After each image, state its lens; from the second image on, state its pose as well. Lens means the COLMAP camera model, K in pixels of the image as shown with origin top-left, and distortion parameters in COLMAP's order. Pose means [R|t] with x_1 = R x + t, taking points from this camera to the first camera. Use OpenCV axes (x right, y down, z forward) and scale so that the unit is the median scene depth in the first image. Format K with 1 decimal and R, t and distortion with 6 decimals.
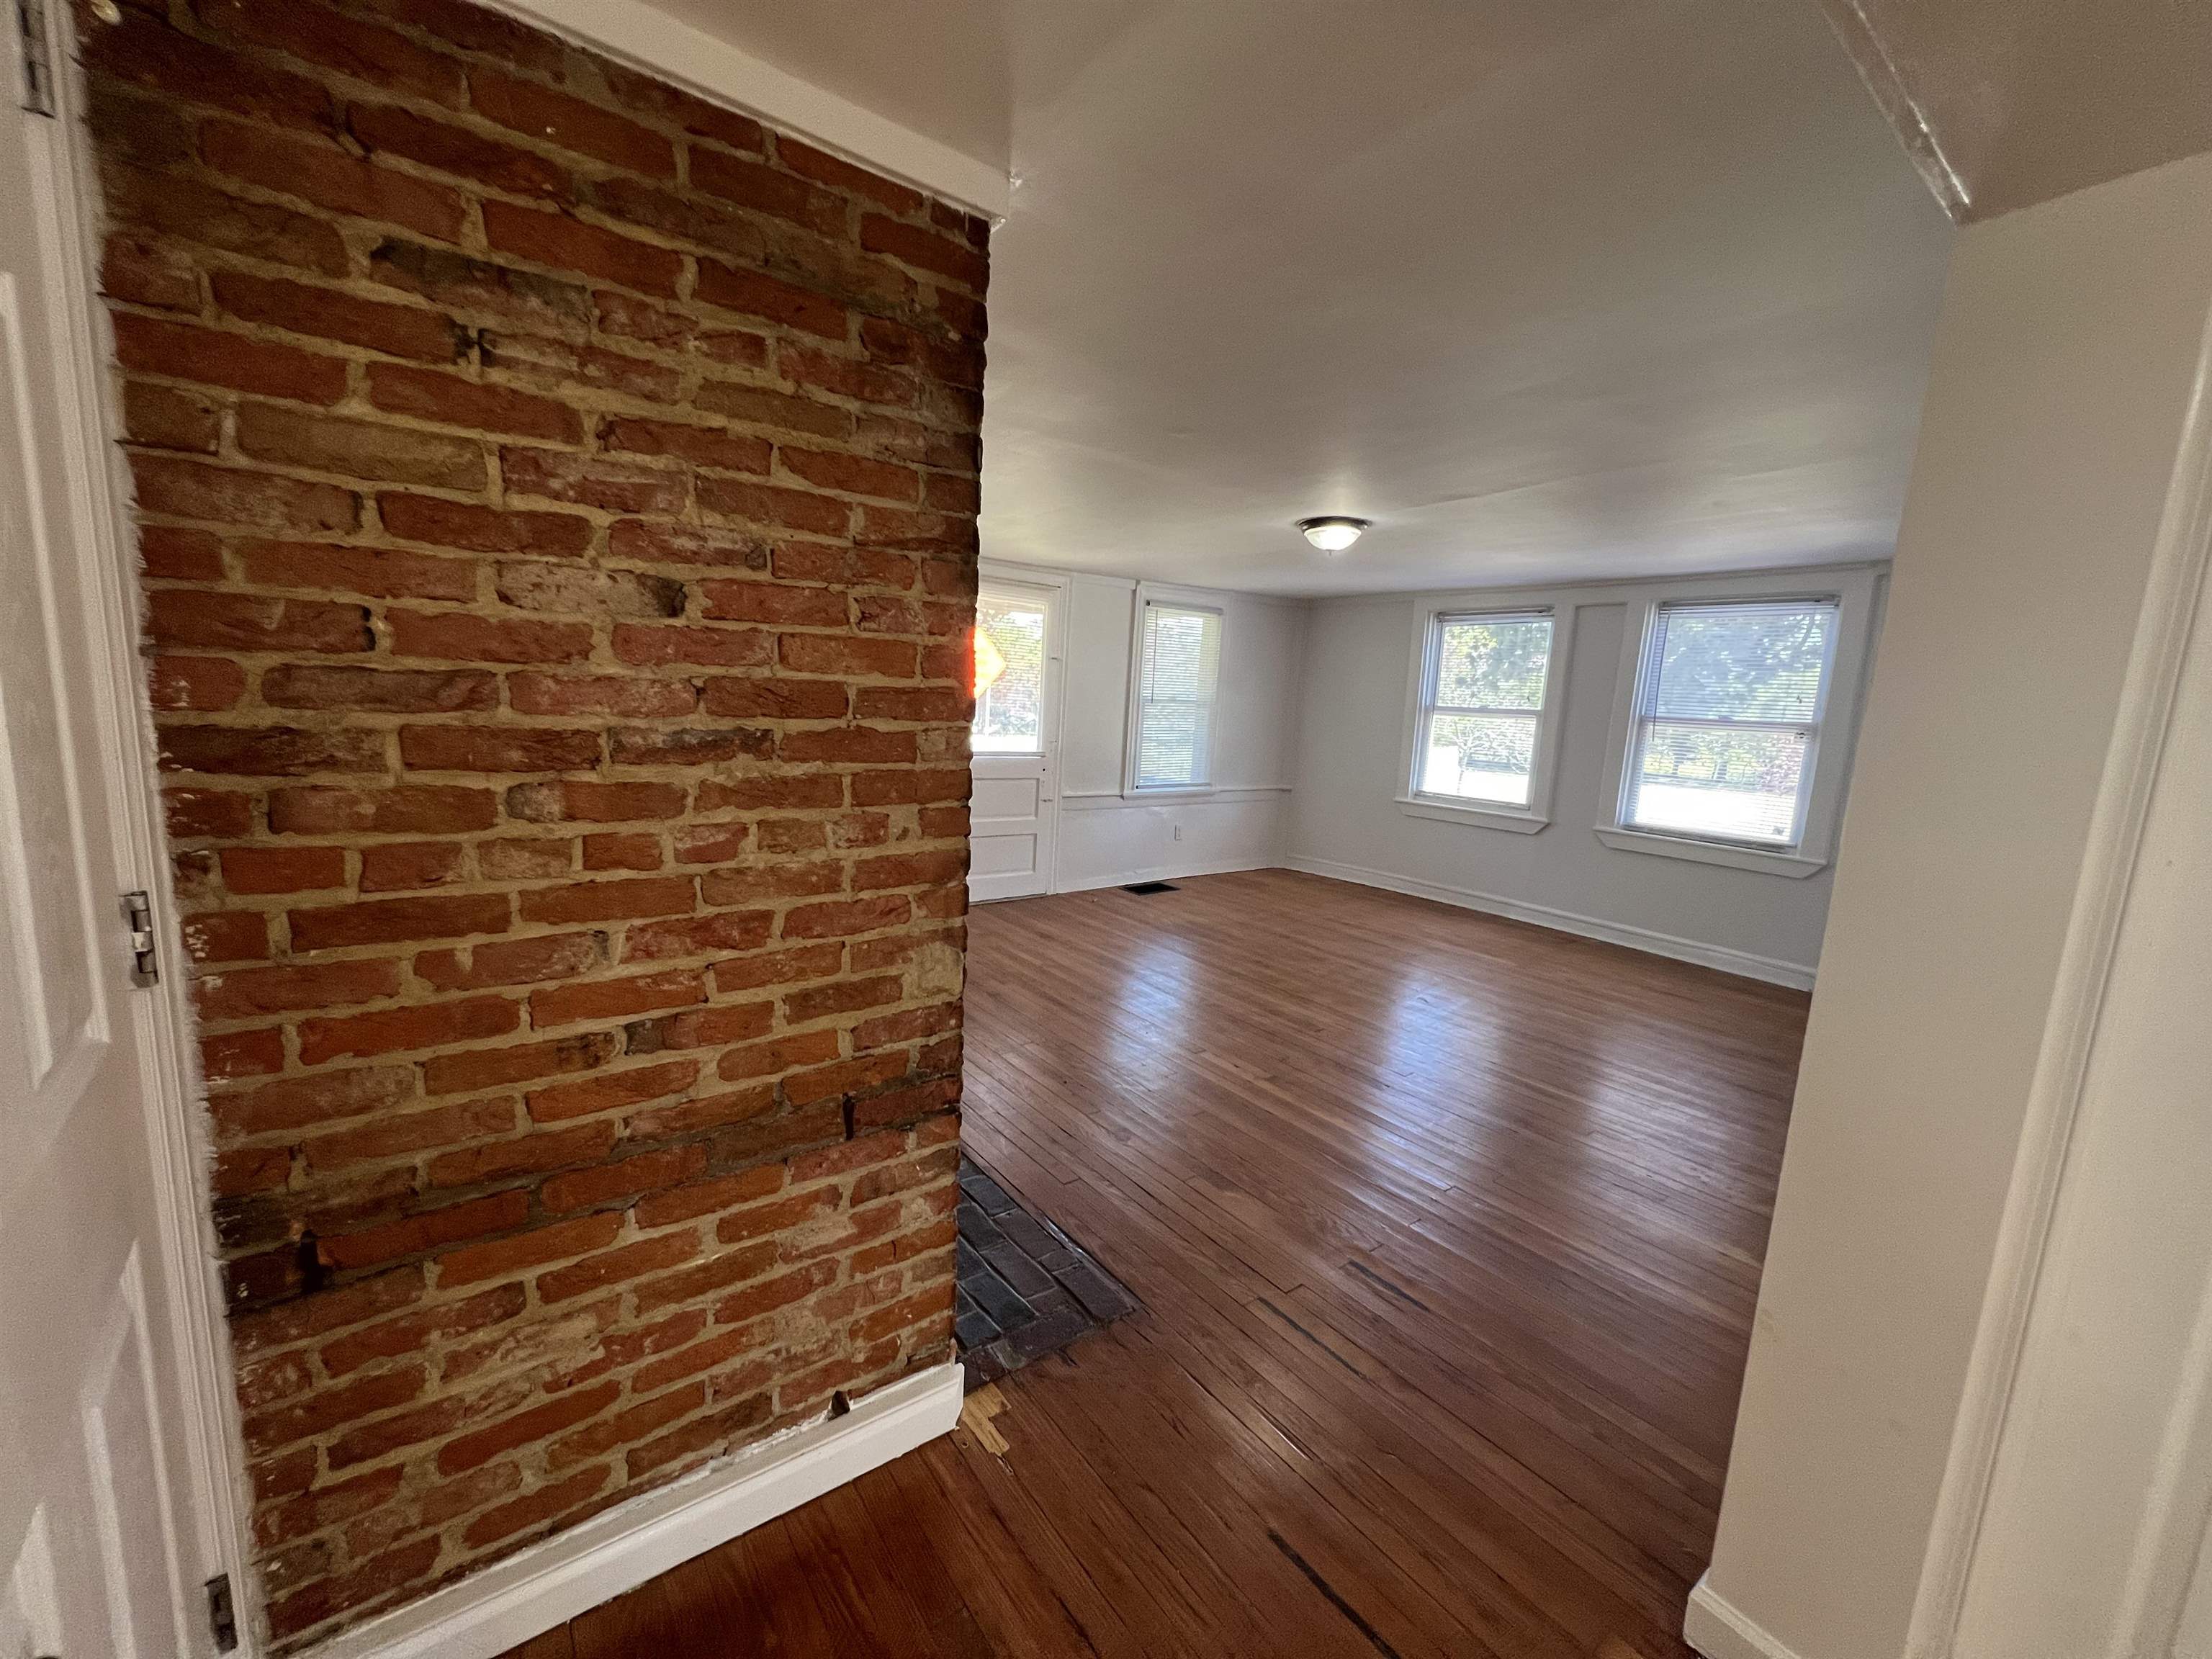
lens RADIAL K [[877.9, 0, 1107.9], [0, 877.9, 831.8], [0, 0, 1]] dist [-0.001618, 0.000414]
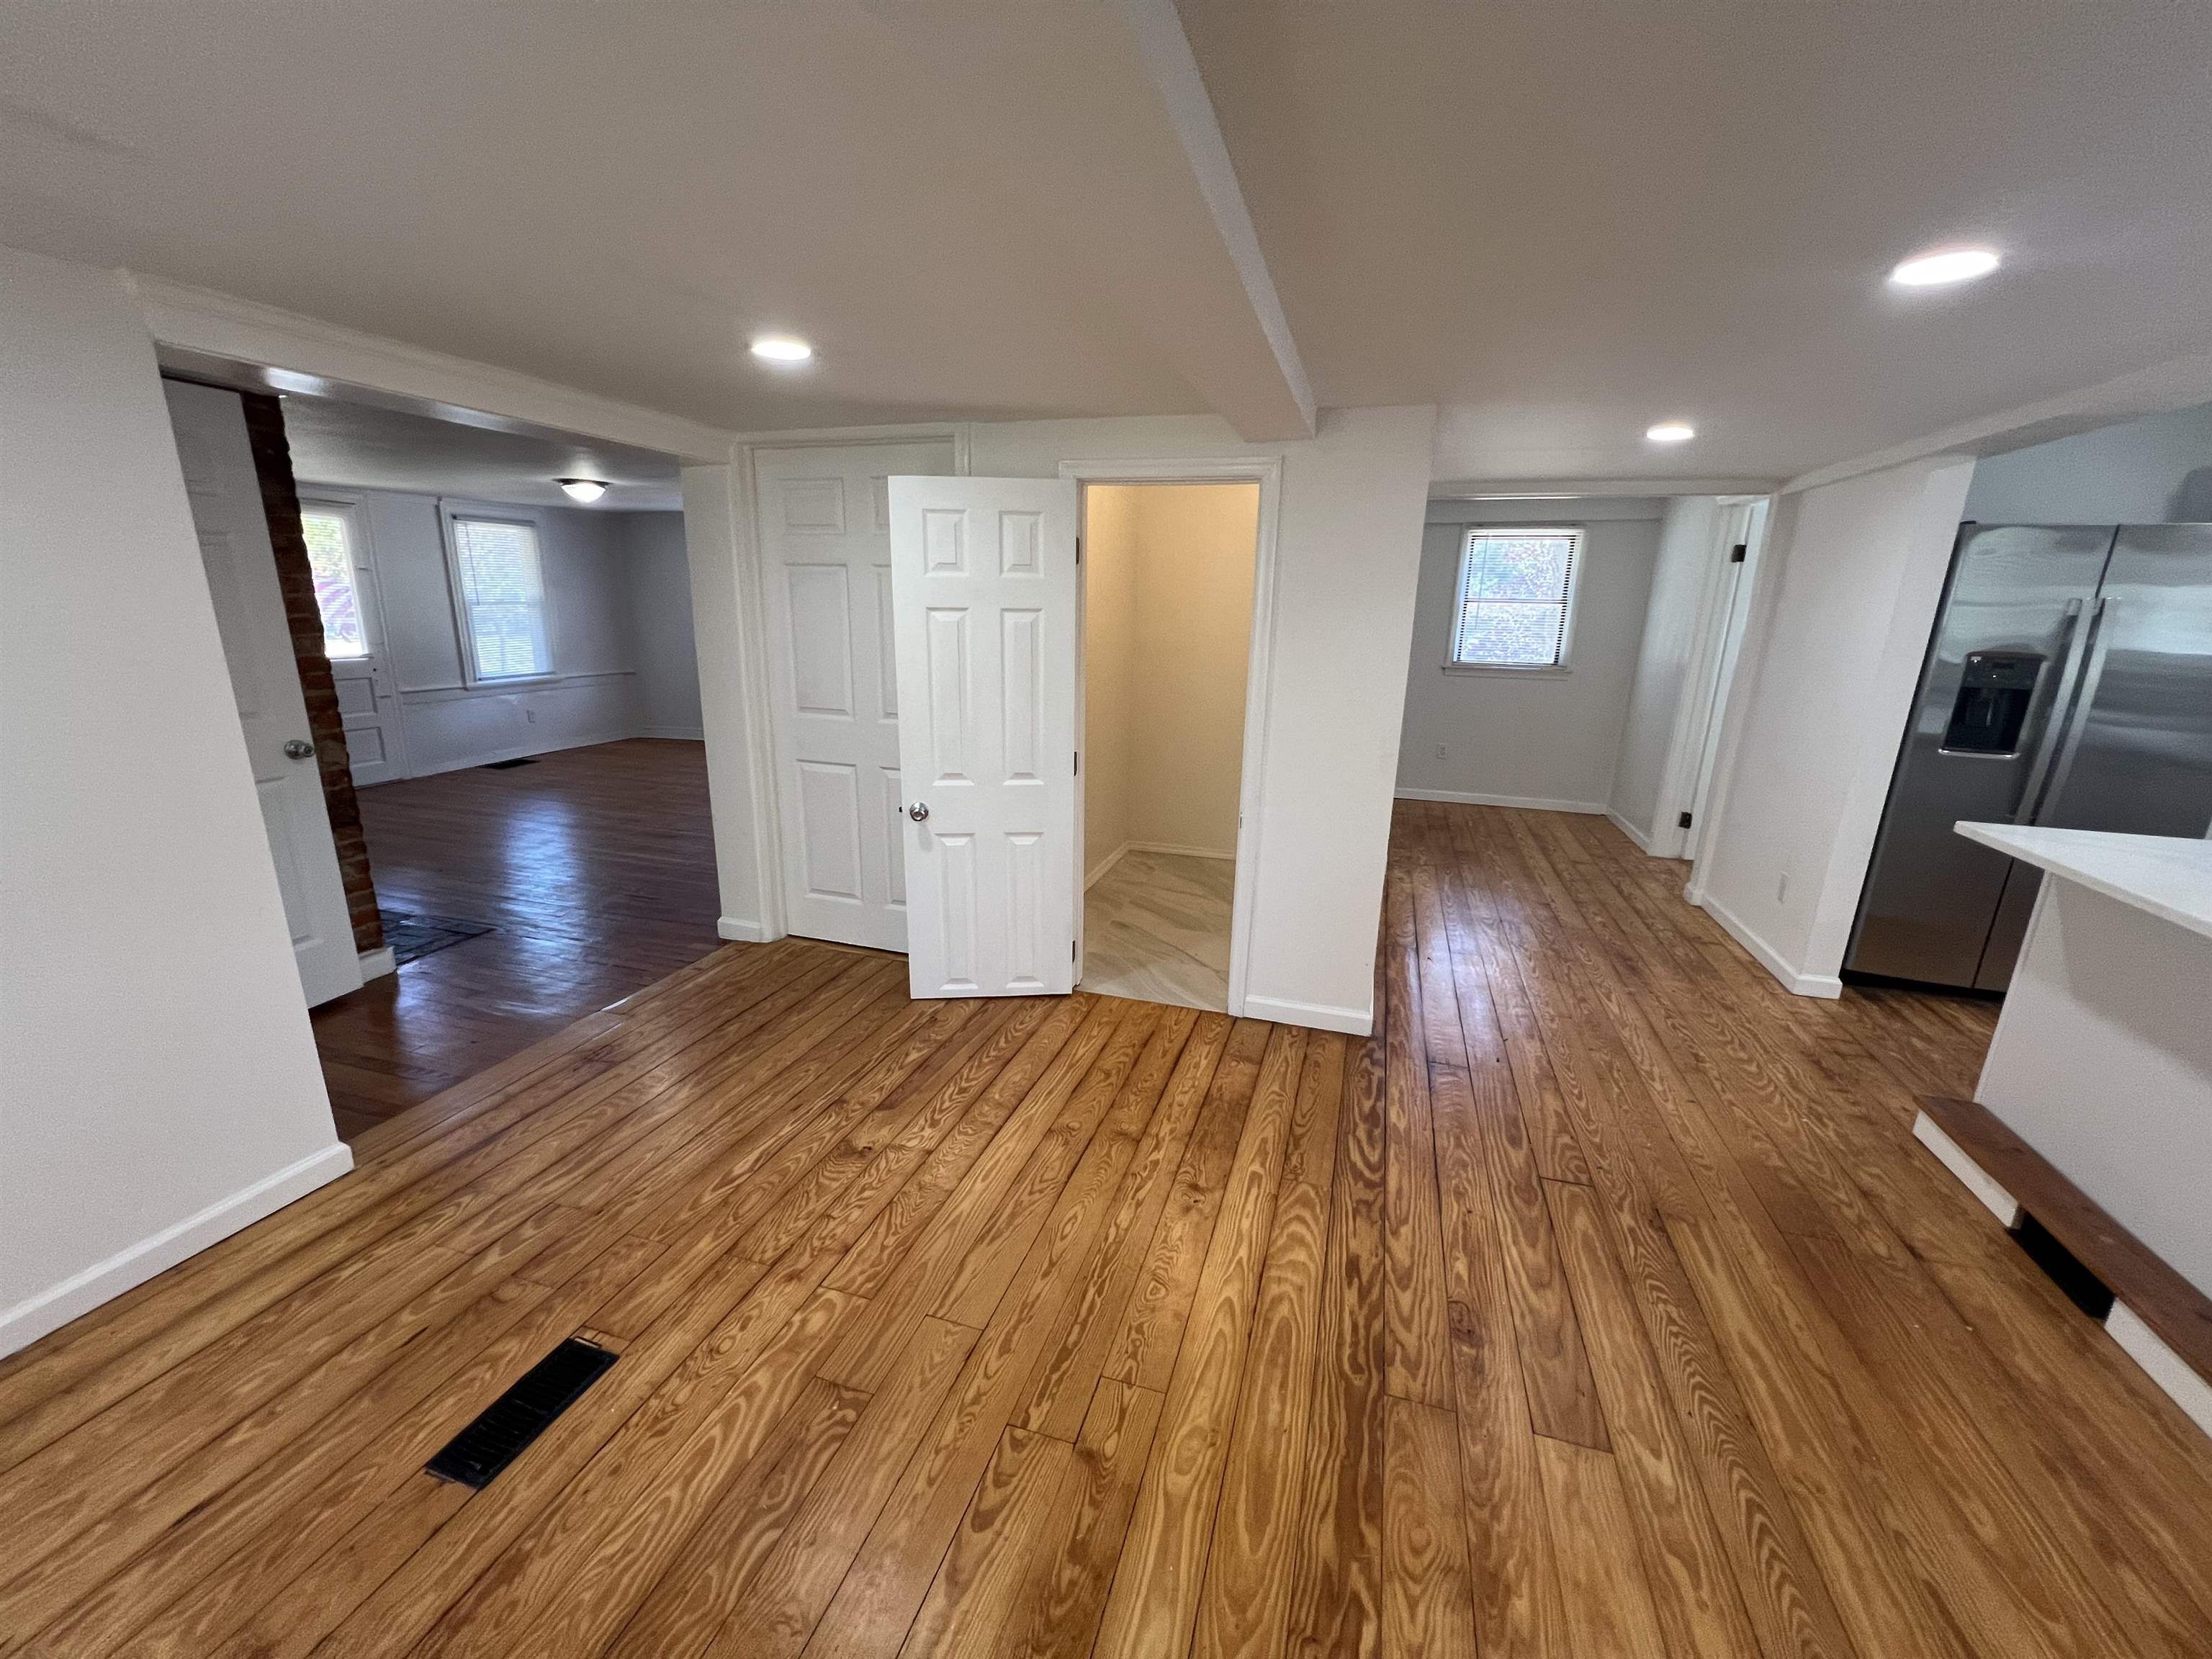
lens RADIAL K [[877.9, 0, 1099.8], [0, 877.9, 833.2], [0, 0, 1]] dist [-0.001618, 0.000414]
pose [[0.816964, -0.179083, 0.548178, 0.032932], [0.106659, 0.981083, 0.161552, 0.052590], [-0.566740, -0.073514, 0.820610, -0.469375]]
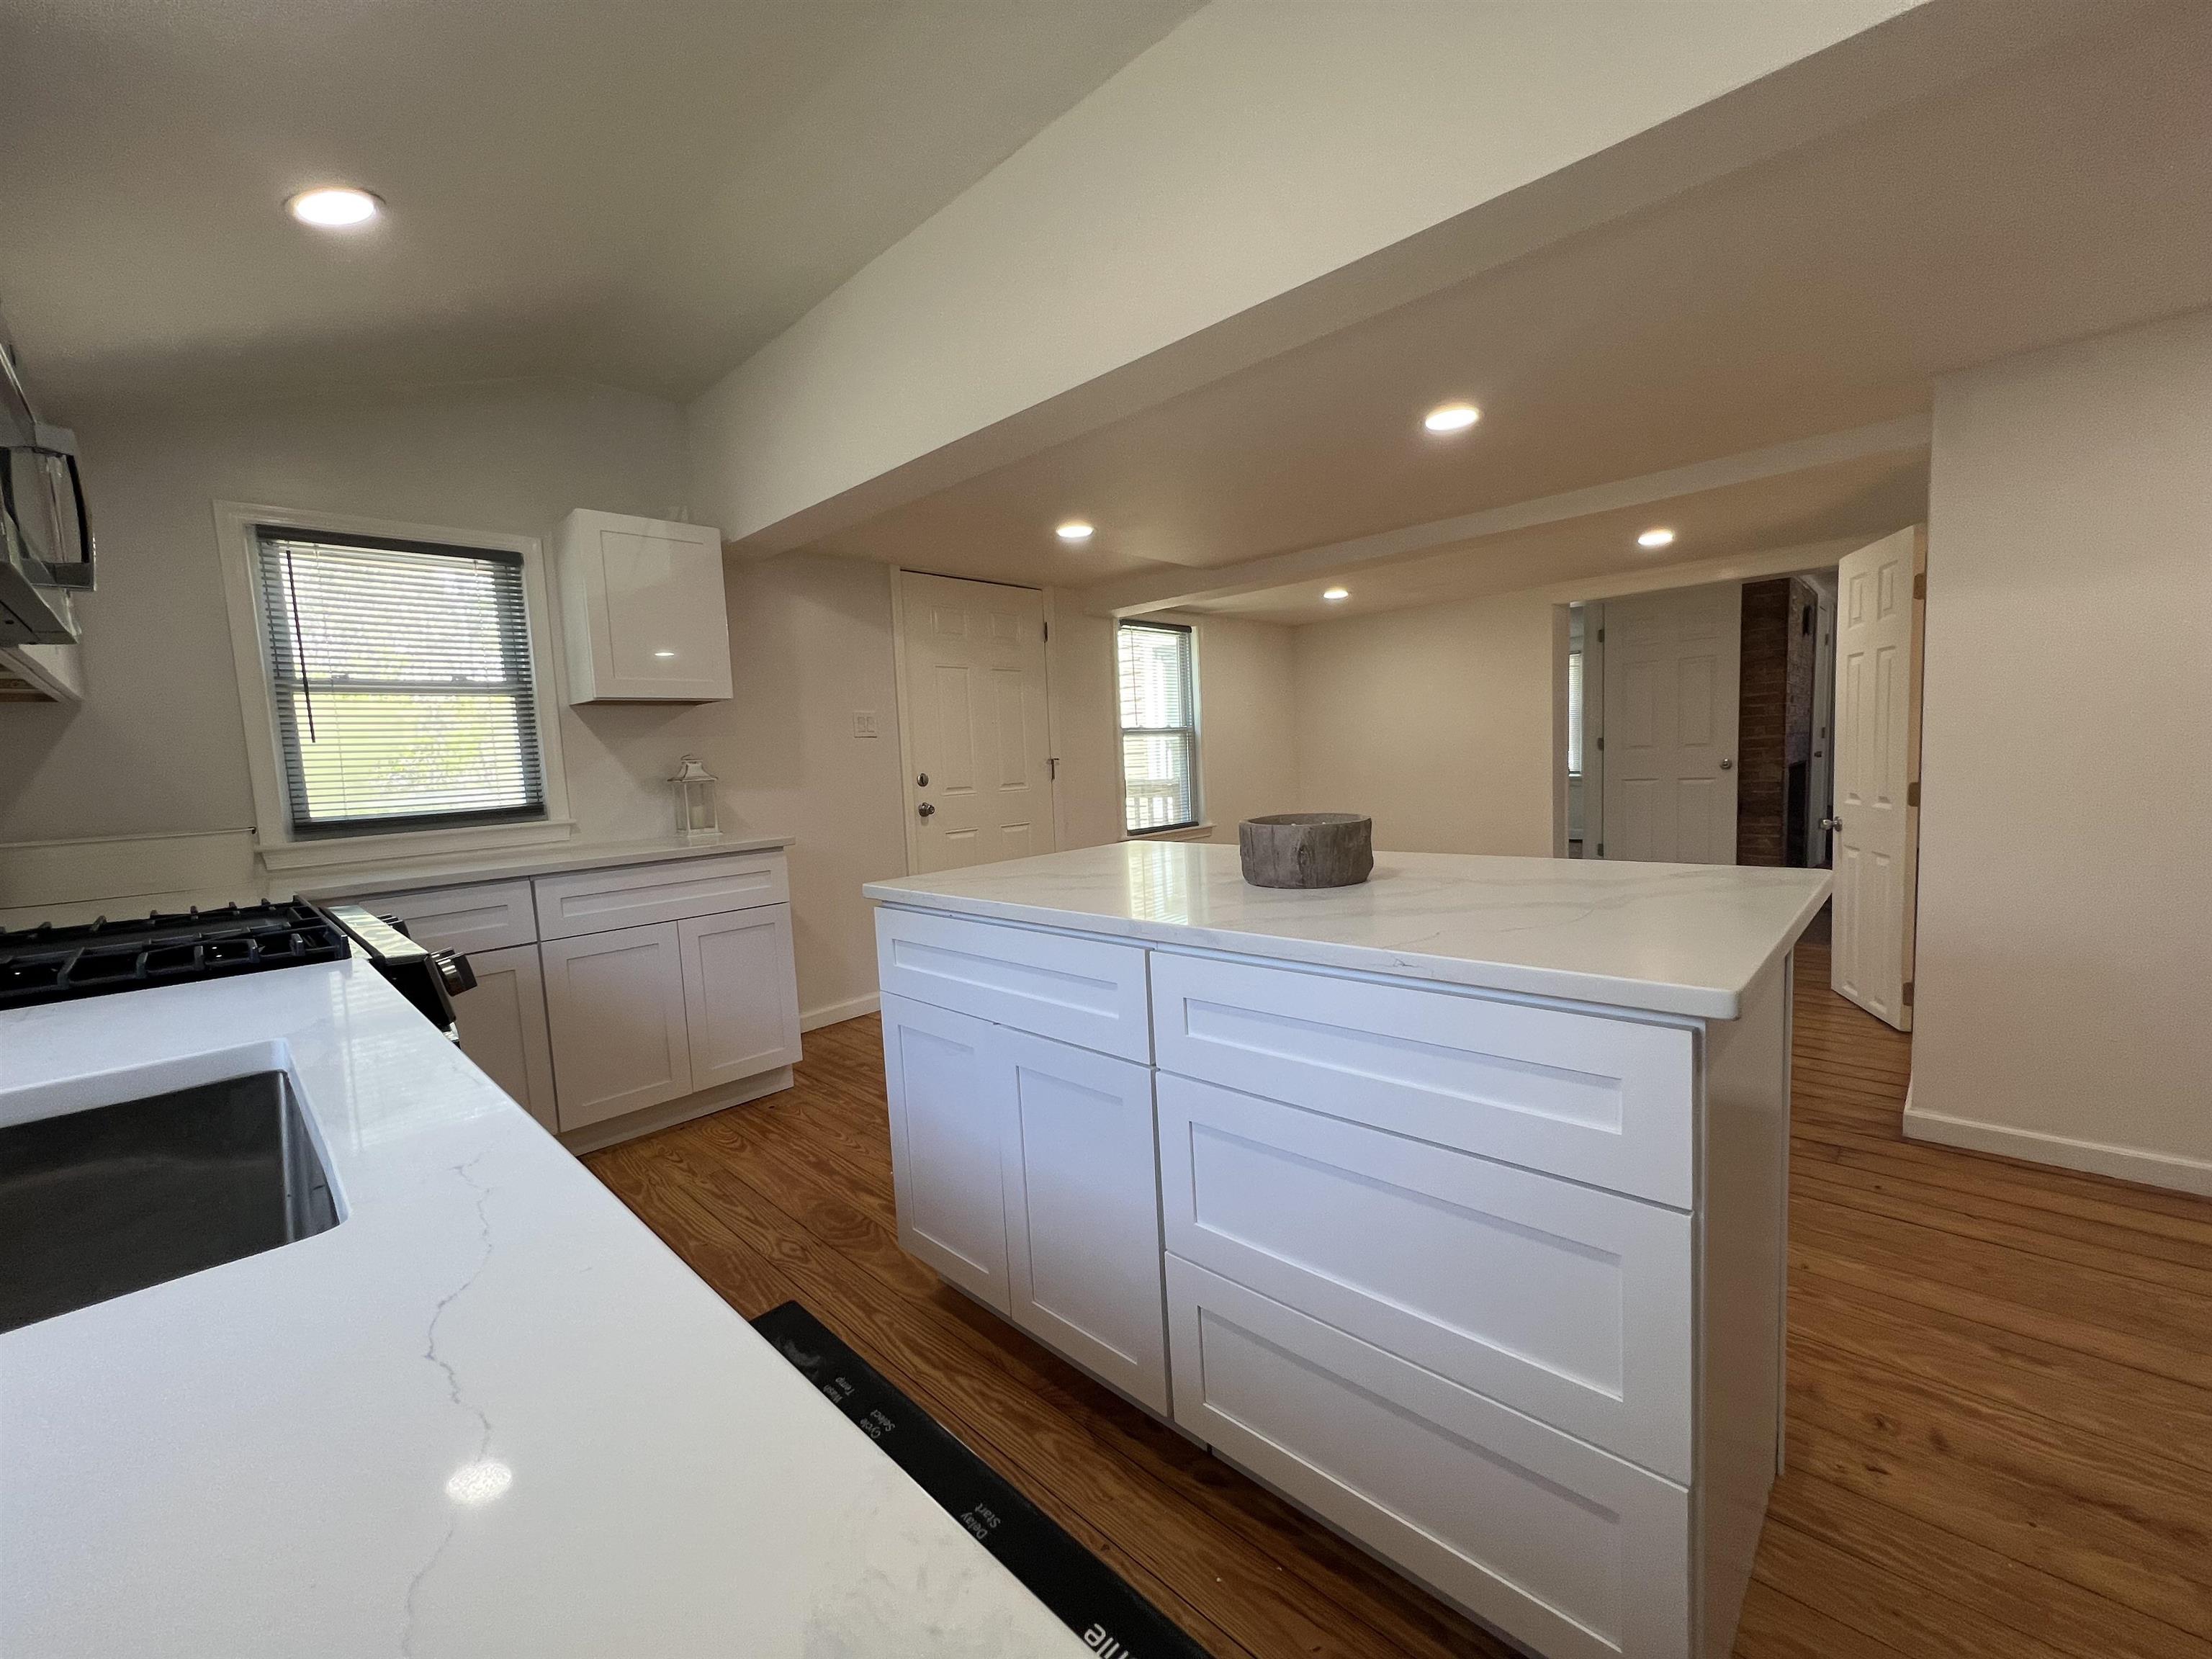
lens RADIAL K [[877.9, 0, 1106.8], [0, 877.9, 821.4], [0, 0, 1]] dist [-0.001618, 0.000414]
pose [[0.158690, 0.022696, -0.987068, 0.809869], [-0.094831, 0.995464, 0.007644, 0.161294], [0.982764, 0.092392, 0.160123, -0.598948]]
